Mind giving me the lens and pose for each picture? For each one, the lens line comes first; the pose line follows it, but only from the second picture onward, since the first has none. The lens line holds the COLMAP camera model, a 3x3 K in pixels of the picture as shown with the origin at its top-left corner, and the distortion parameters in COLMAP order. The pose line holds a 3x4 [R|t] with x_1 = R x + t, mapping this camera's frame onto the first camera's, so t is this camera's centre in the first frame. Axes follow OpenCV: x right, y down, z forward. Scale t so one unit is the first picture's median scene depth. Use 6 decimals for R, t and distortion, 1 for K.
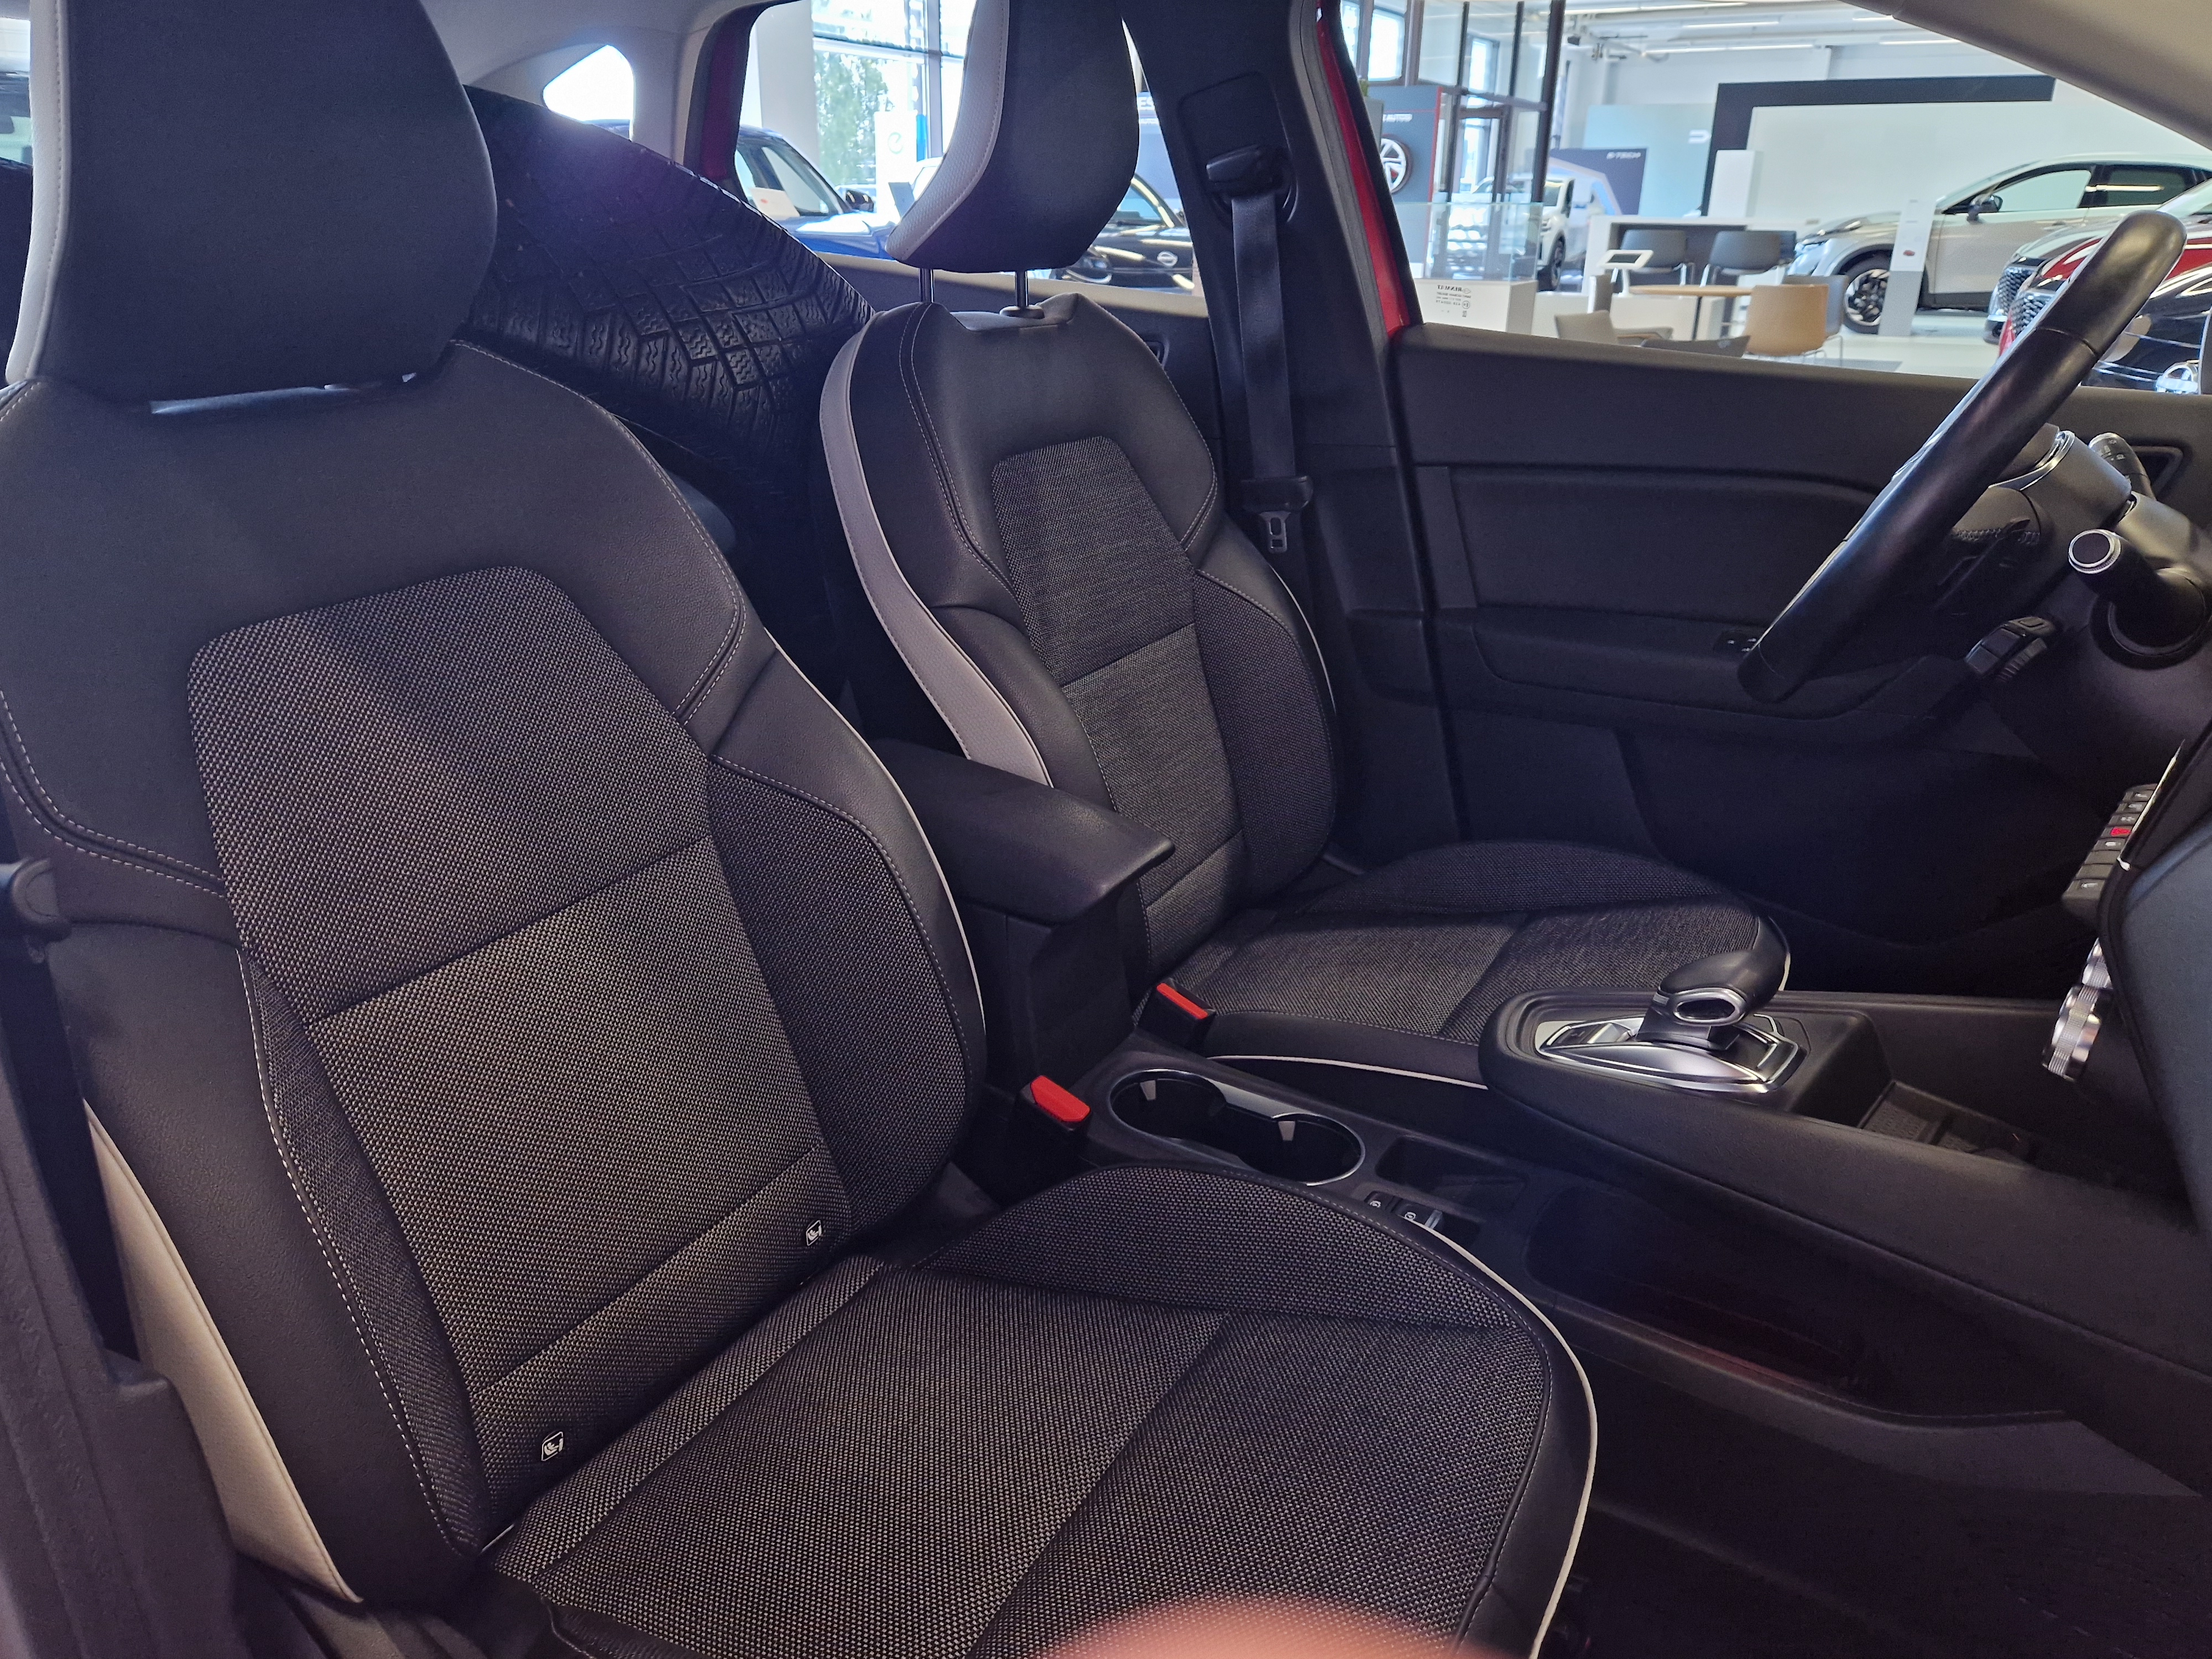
lens RADIAL K [[1607.3, 0, 1106.0], [0, 1607.3, 829.5], [0, 0, 1]] dist [0.052313, -0.007023]
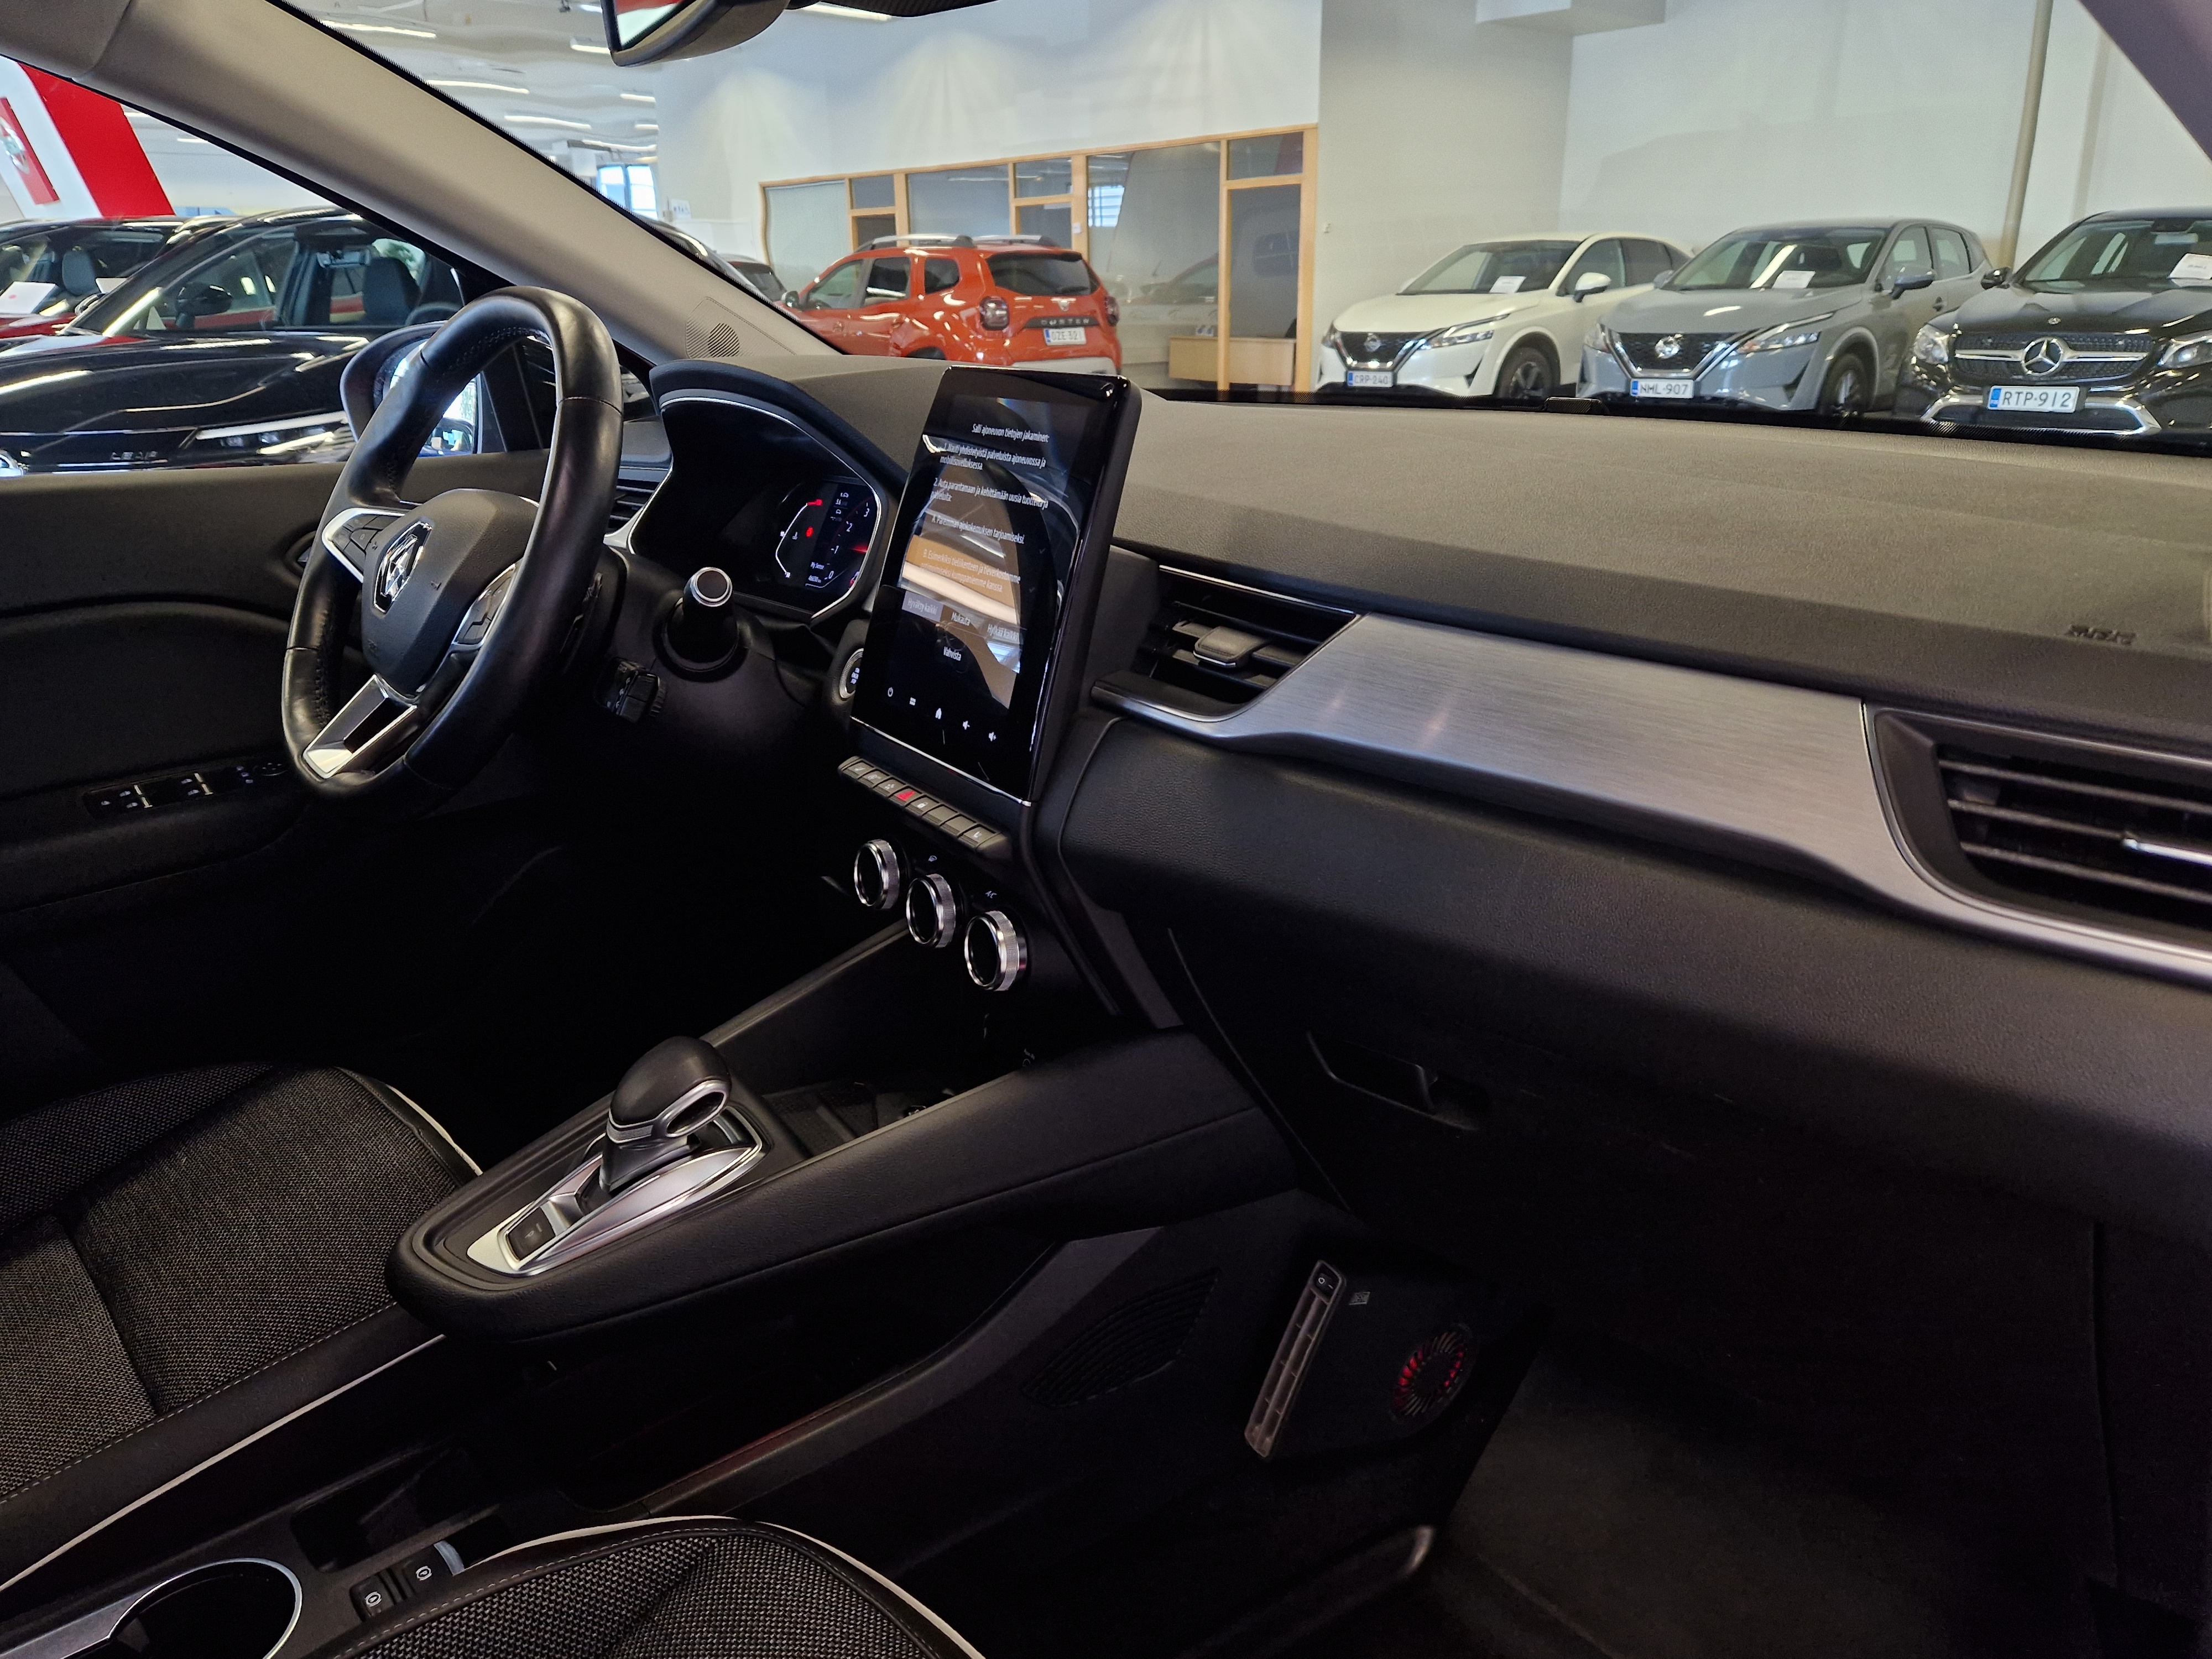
lens RADIAL K [[1607.3, 0, 1106.0], [0, 1607.3, 829.5], [0, 0, 1]] dist [0.052313, -0.007023]
pose [[0.290657, -0.305590, 0.906716, -0.308452], [0.351664, 0.915422, 0.195795, -0.118303], [-0.889860, 0.261950, 0.373539, 0.332546]]
